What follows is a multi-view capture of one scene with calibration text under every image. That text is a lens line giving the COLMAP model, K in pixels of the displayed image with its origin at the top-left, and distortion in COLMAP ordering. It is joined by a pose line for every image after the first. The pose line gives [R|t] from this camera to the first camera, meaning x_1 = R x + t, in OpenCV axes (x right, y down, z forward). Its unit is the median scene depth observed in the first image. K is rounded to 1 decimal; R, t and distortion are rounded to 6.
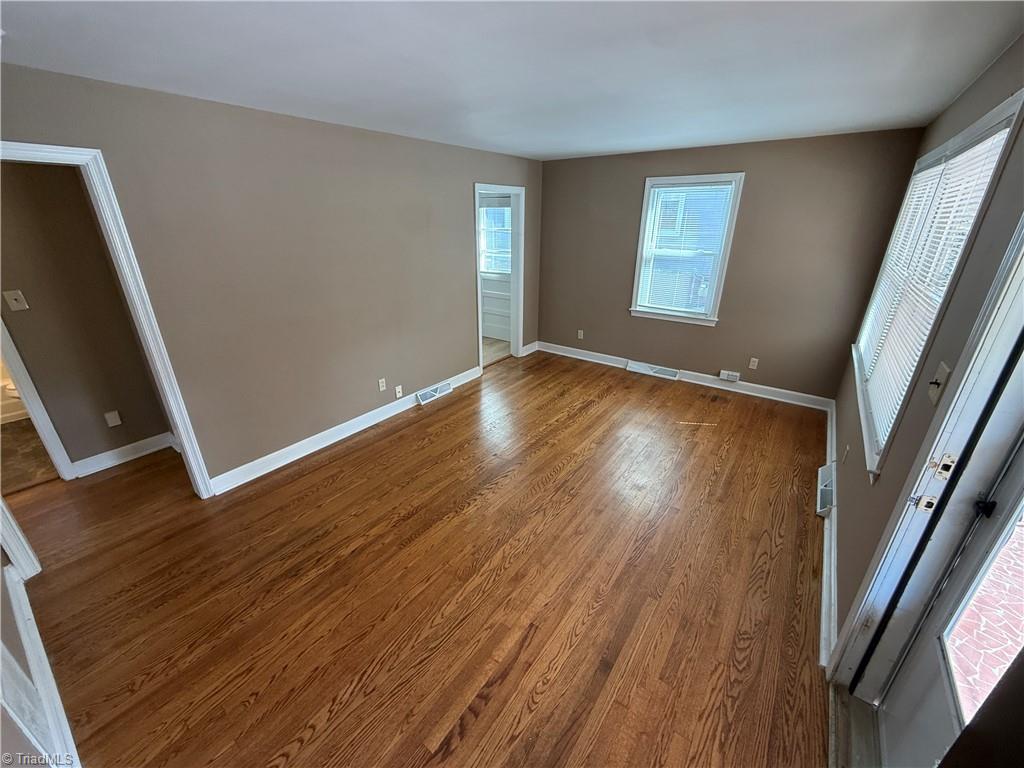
lens RADIAL K [[407.9, 0, 509.2], [0, 407.9, 382.6], [0, 0, 1]] dist [0.000627, -0.000416]
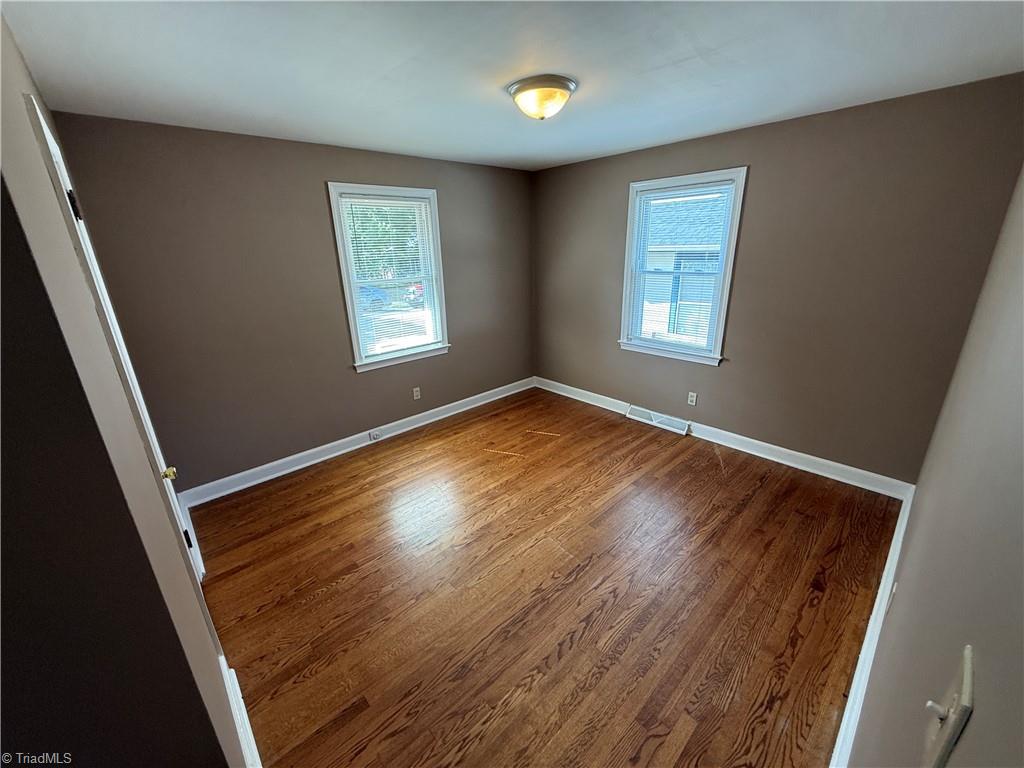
lens RADIAL K [[410.0, 0, 531.4], [0, 410.0, 378.0], [0, 0, 1]] dist [-0.001166, -0.000169]
pose [[0.166507, -0.308188, 0.936641, -0.371660], [0.401119, 0.888922, 0.221180, -0.221483], [-0.900766, 0.338876, 0.271632, 0.611333]]
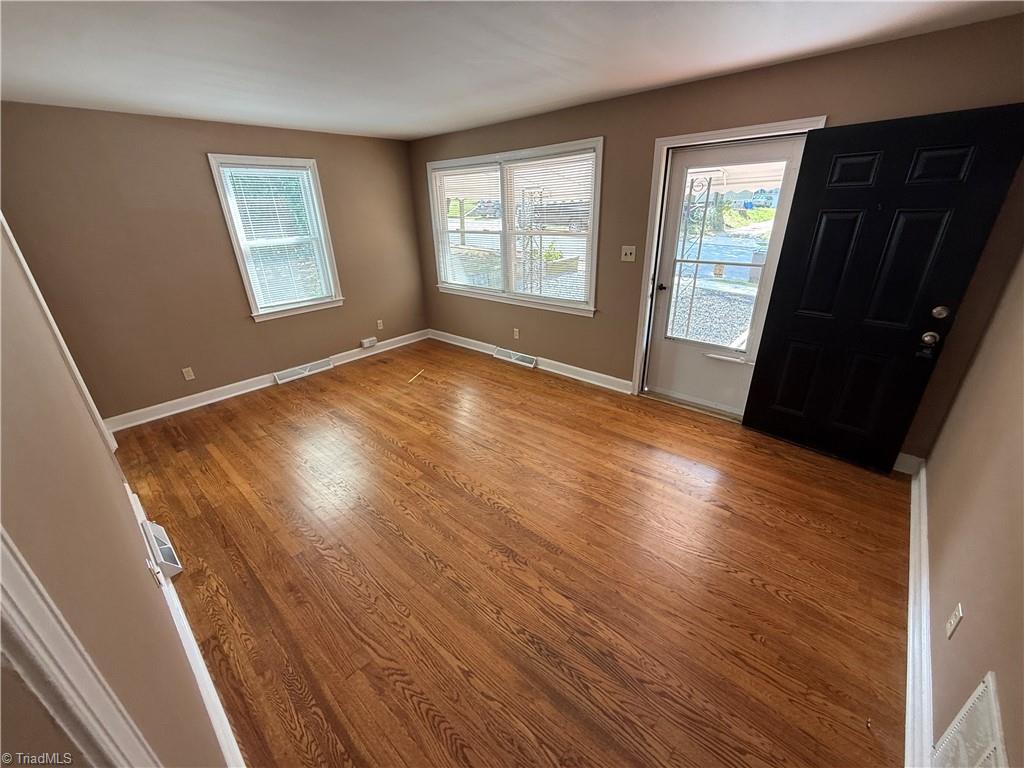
lens RADIAL K [[407.9, 0, 509.2], [0, 407.9, 382.6], [0, 0, 1]] dist [0.000627, -0.000416]
pose [[0.101099, -0.398273, 0.911678, -0.523828], [0.404893, 0.853522, 0.327967, -0.141267], [-0.908758, 0.335975, 0.247548, 0.416712]]
